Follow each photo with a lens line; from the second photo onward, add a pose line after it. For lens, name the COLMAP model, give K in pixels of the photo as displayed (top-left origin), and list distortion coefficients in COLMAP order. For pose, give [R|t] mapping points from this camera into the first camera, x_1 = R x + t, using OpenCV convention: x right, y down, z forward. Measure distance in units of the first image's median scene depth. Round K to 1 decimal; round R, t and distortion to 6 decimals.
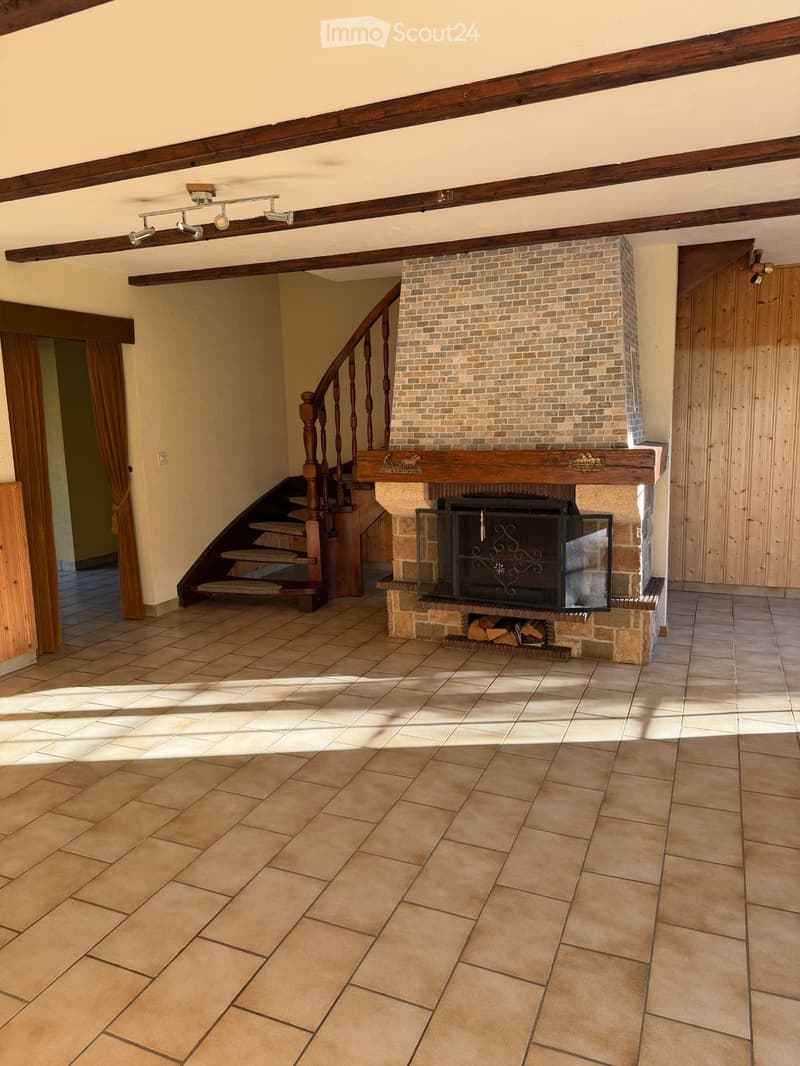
lens RADIAL K [[753.1, 0, 400.6], [0, 753.1, 531.5], [0, 0, 1]] dist [0.043347, -0.003390]
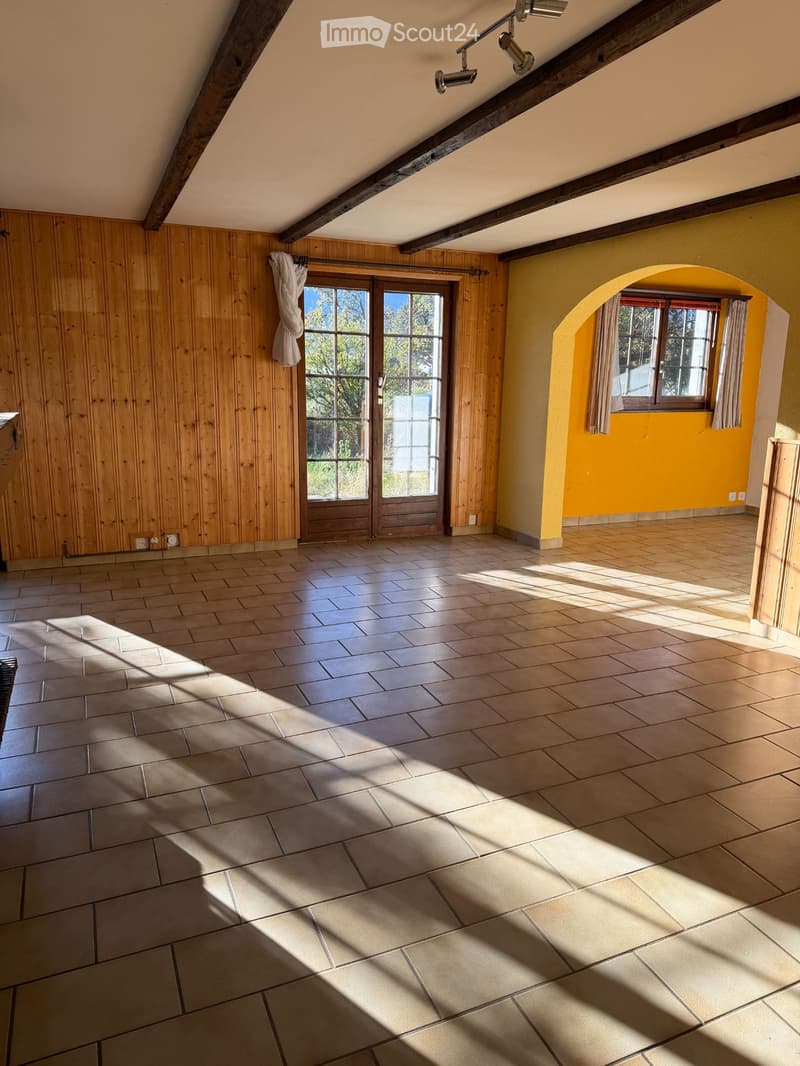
lens RADIAL K [[753.1, 0, 398.5], [0, 753.1, 532.8], [0, 0, 1]] dist [0.043347, -0.003390]
pose [[-0.731729, -0.137749, 0.667532, -0.637638], [0.099155, 0.947434, 0.304200, -0.242281], [-0.674345, 0.288781, -0.679606, 1.622761]]
